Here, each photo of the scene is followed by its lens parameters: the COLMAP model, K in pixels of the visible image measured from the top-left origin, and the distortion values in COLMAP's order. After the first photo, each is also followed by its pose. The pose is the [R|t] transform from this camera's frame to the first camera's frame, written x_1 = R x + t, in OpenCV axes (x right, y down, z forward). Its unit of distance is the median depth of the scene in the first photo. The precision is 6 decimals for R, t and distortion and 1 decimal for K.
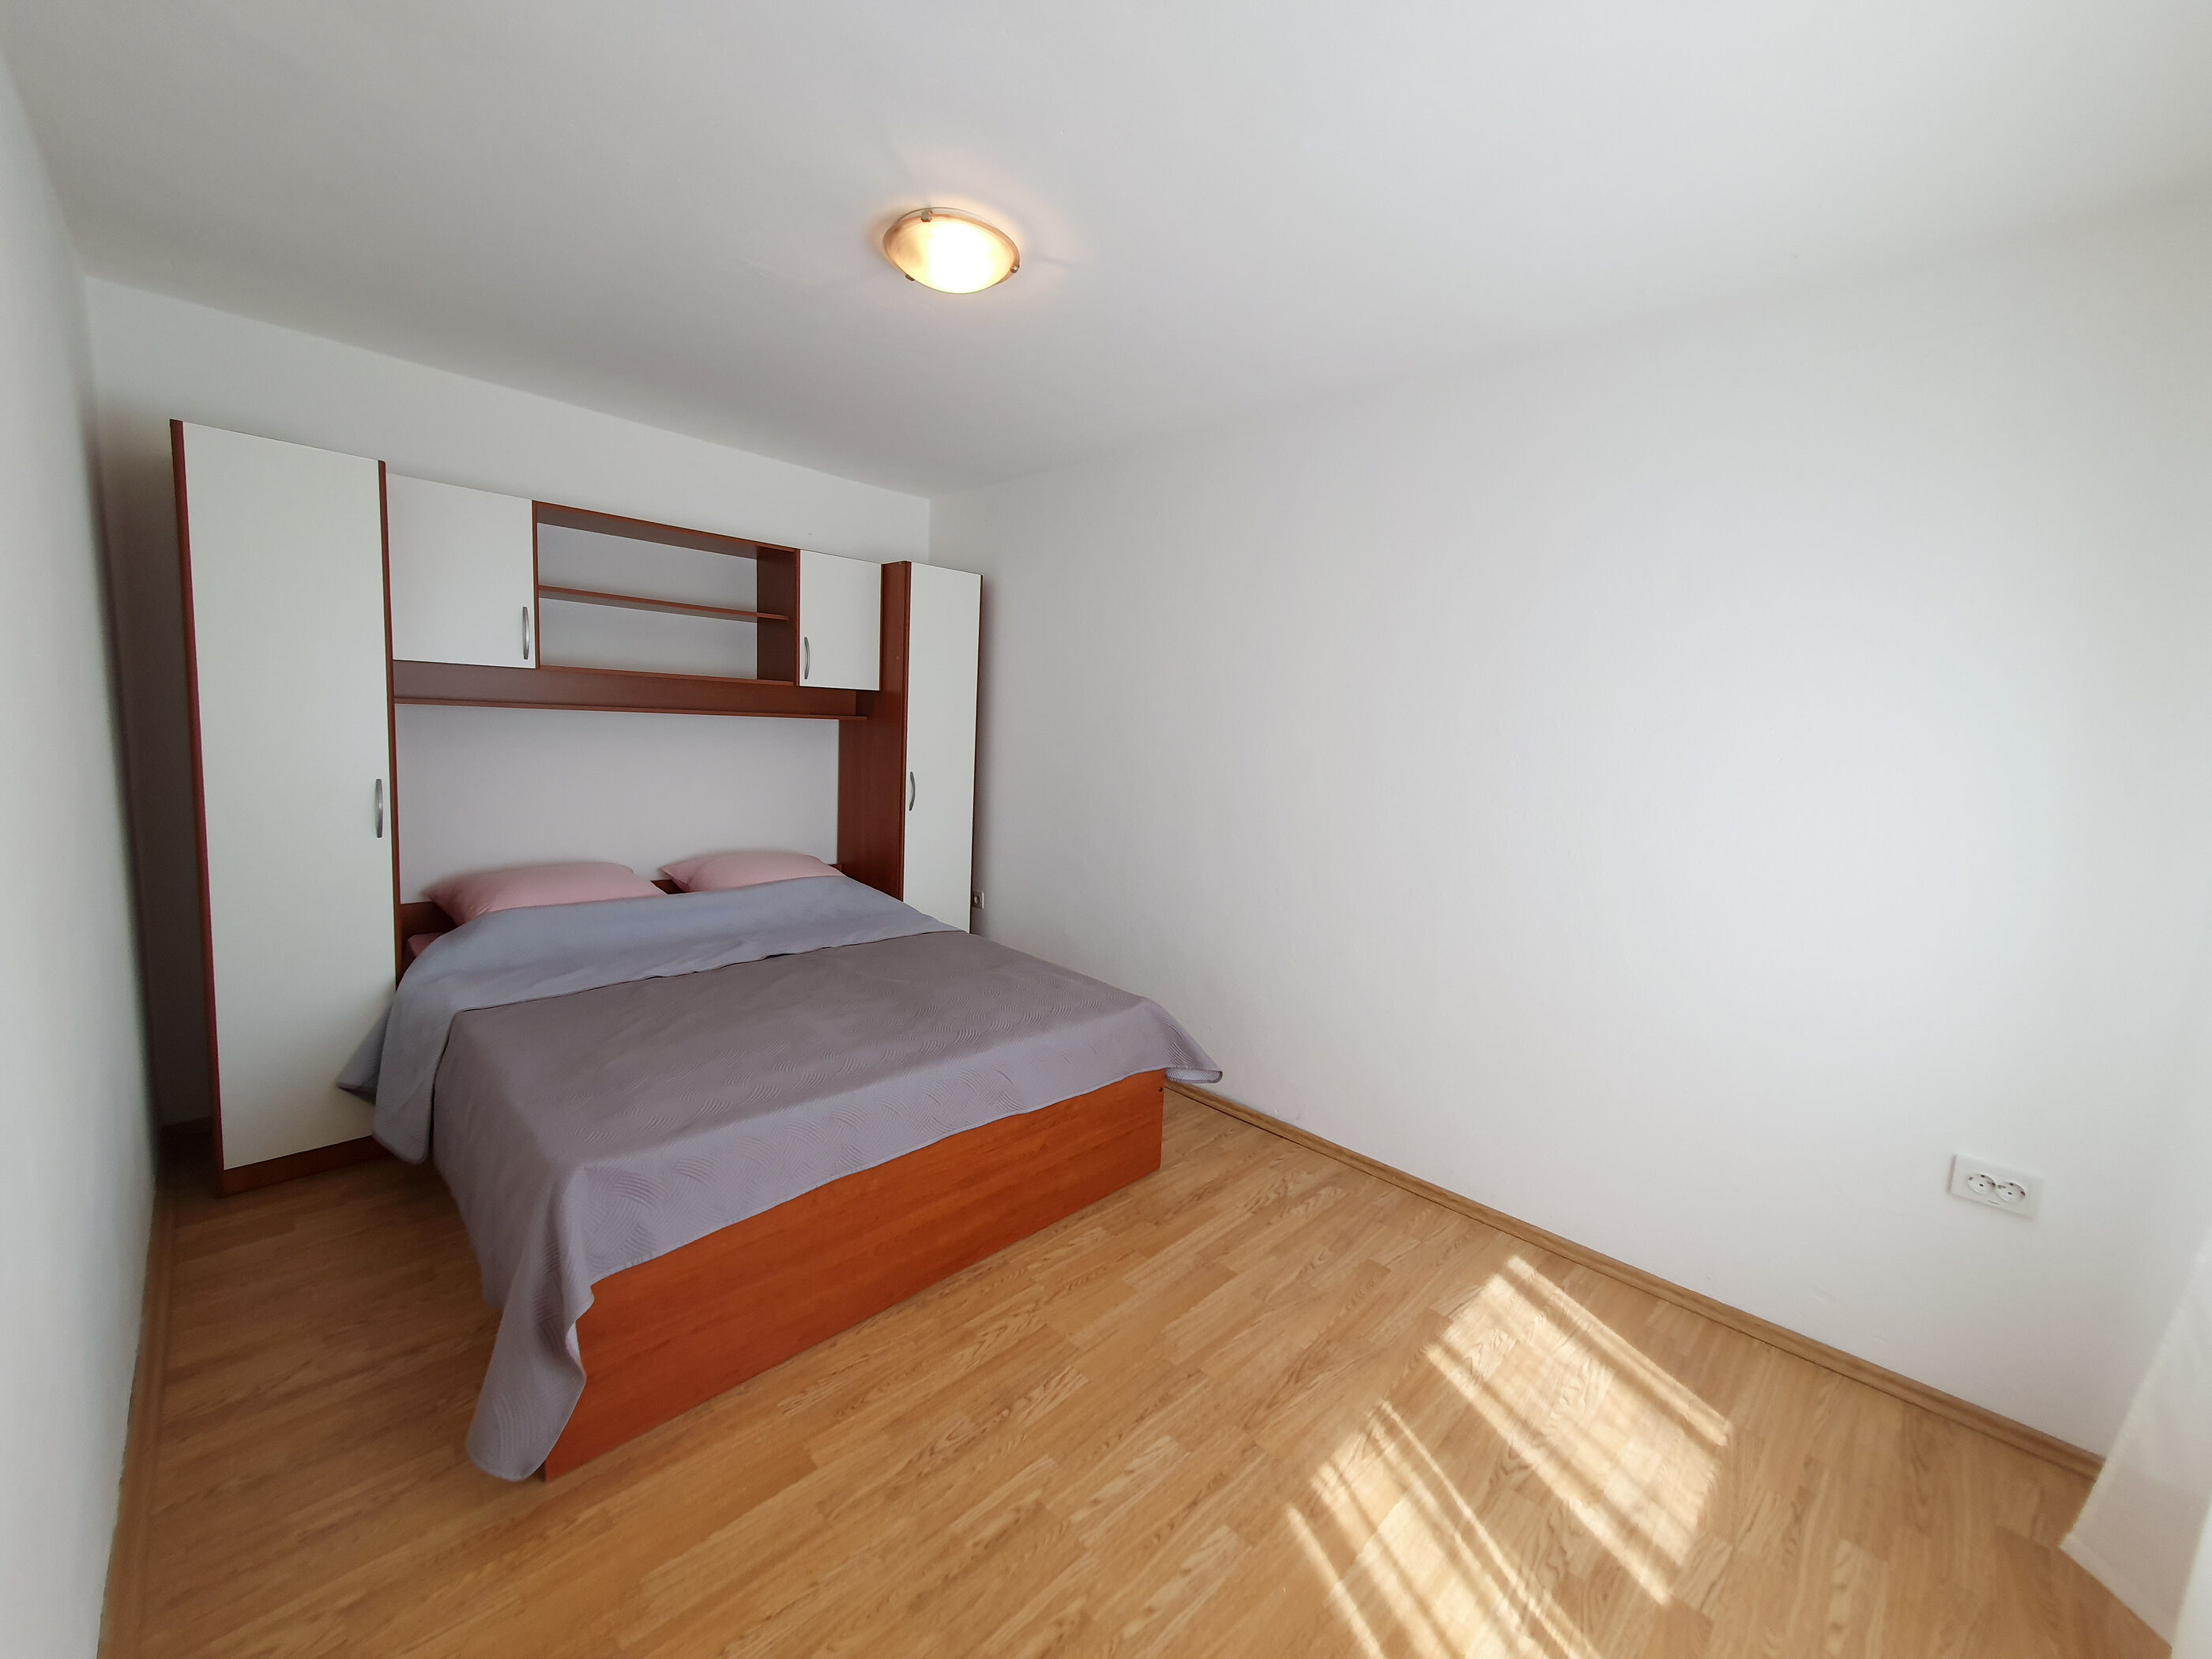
lens RADIAL K [[865.8, 0, 1107.7], [0, 865.8, 818.1], [0, 0, 1]] dist [0.002257, -0.000084]
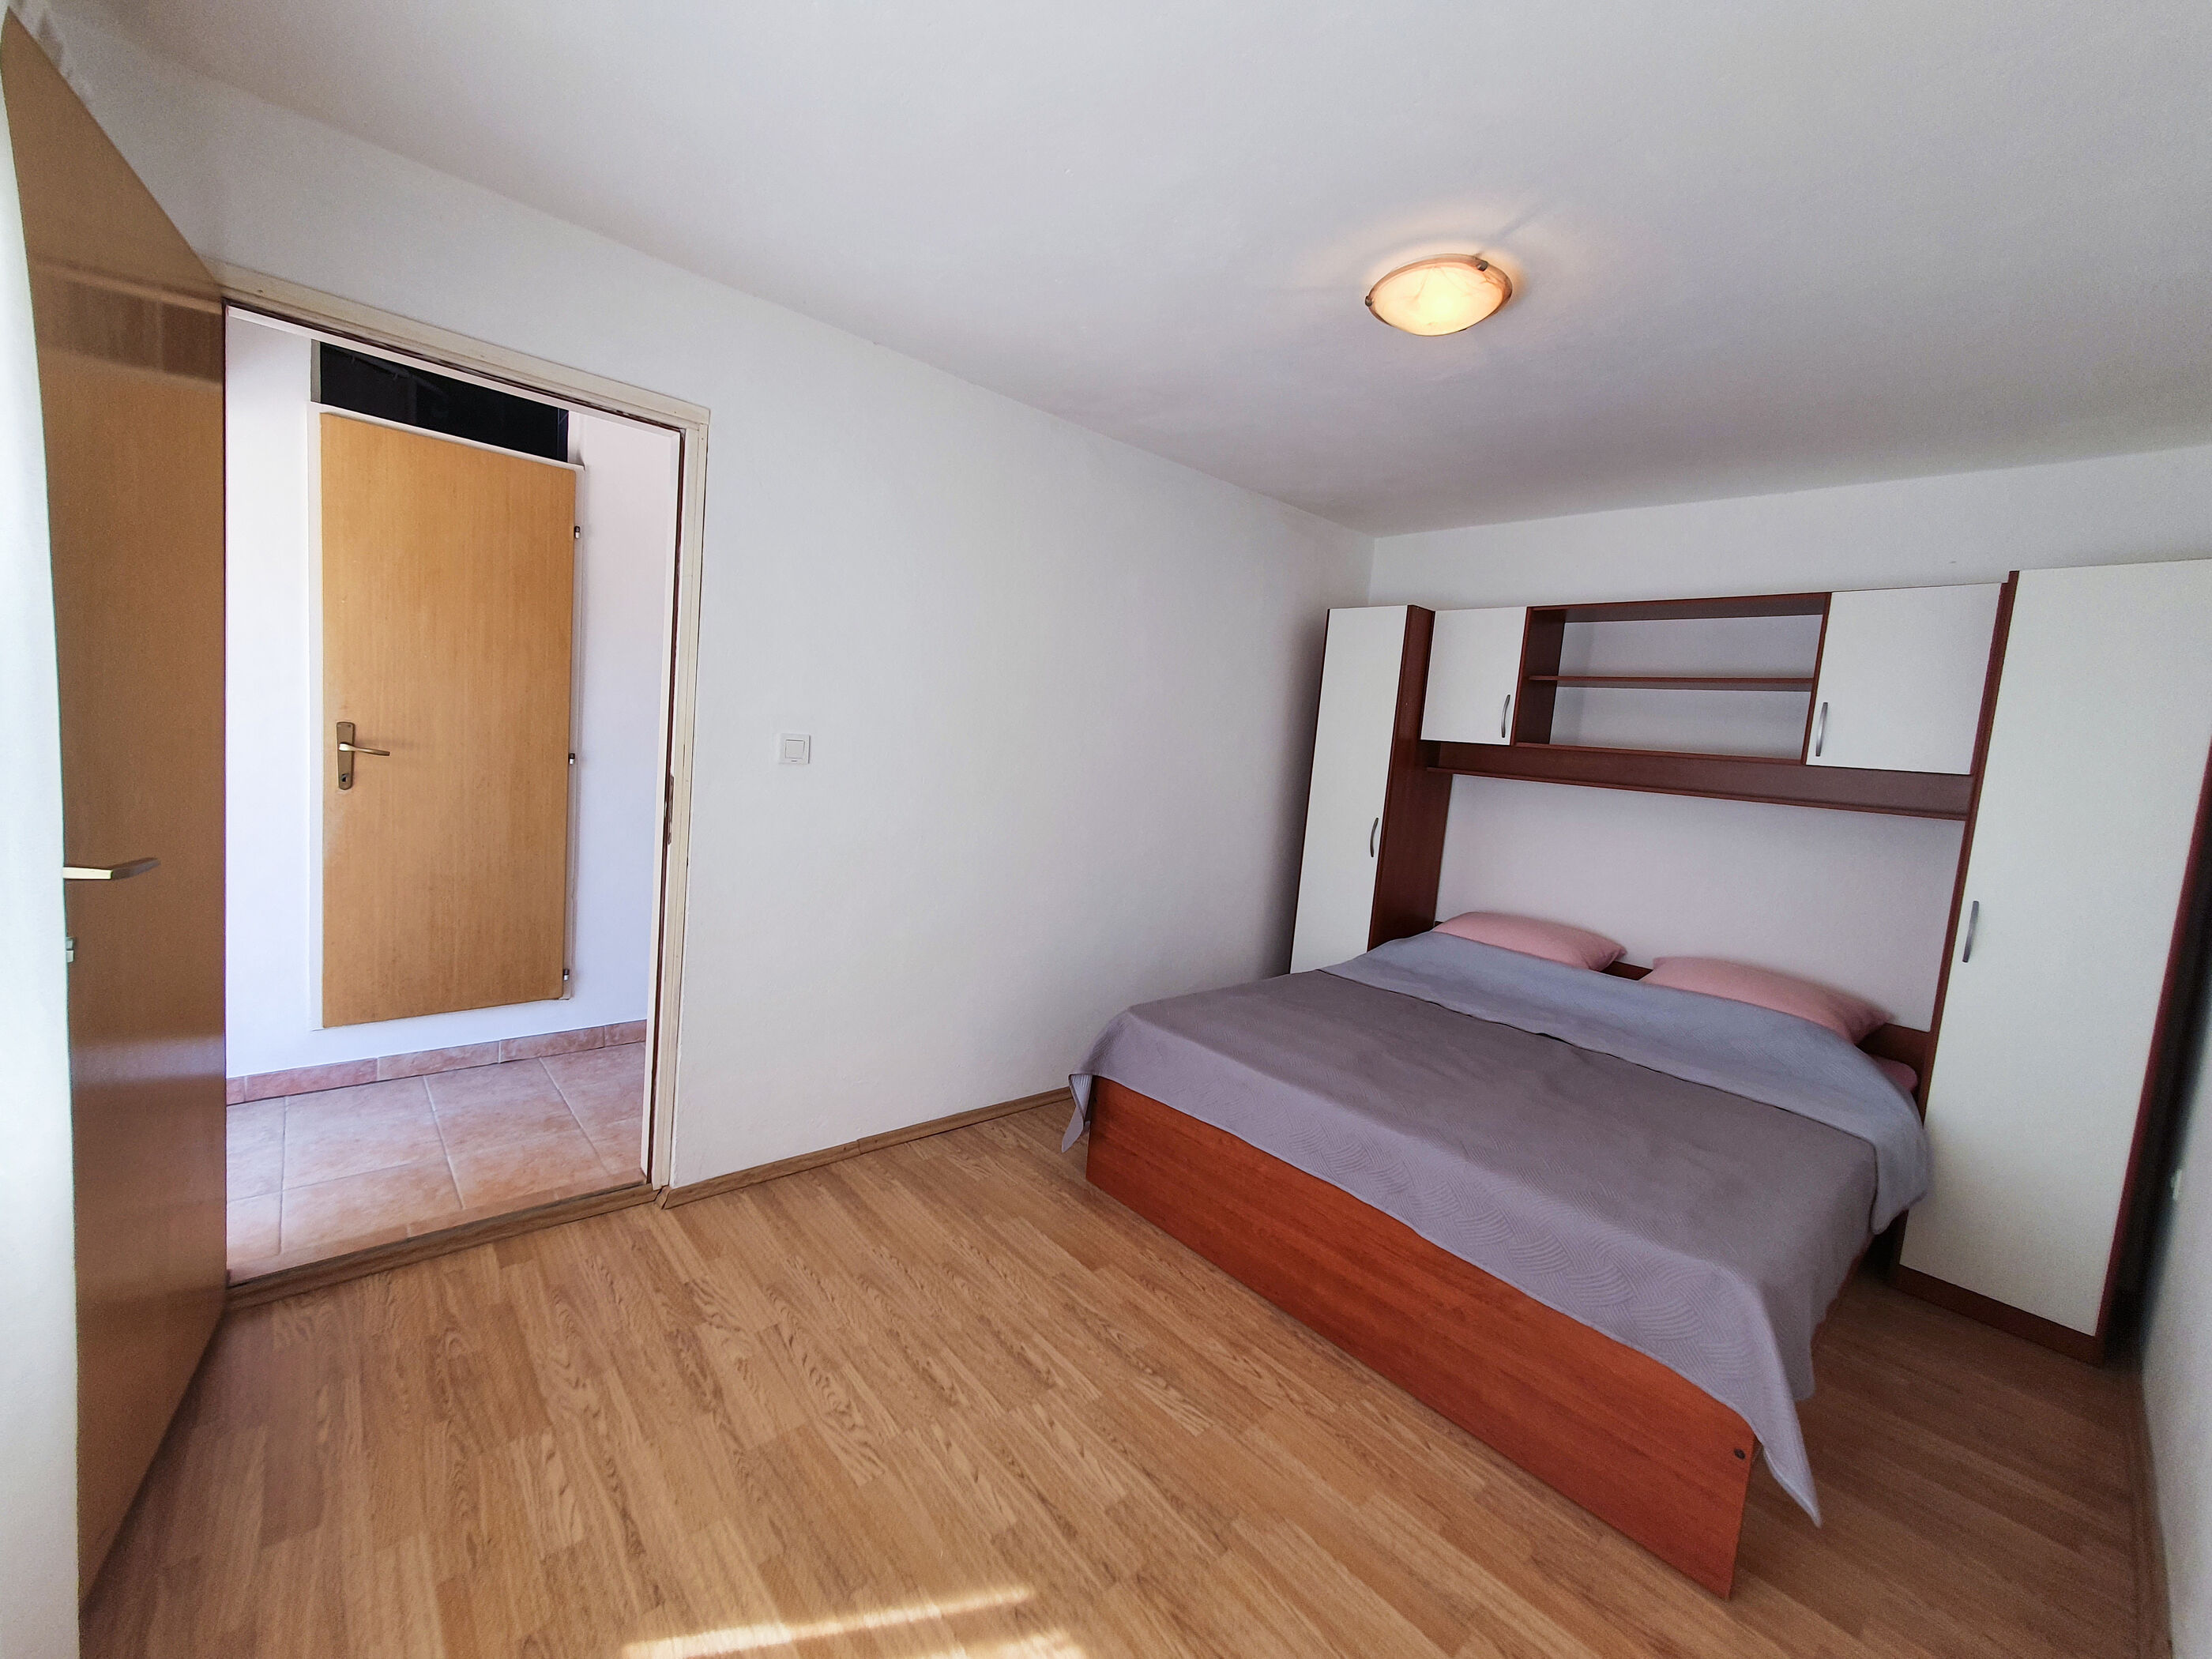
lens RADIAL K [[886.8, 0, 1106.0], [0, 886.8, 829.5], [0, 0, 1]] dist [0.010732, -0.000090]
pose [[-0.048552, 0.059669, -0.997037, 0.945386], [-0.206176, 0.976117, 0.068457, -0.044659], [0.977310, 0.208889, -0.035090, 0.829093]]
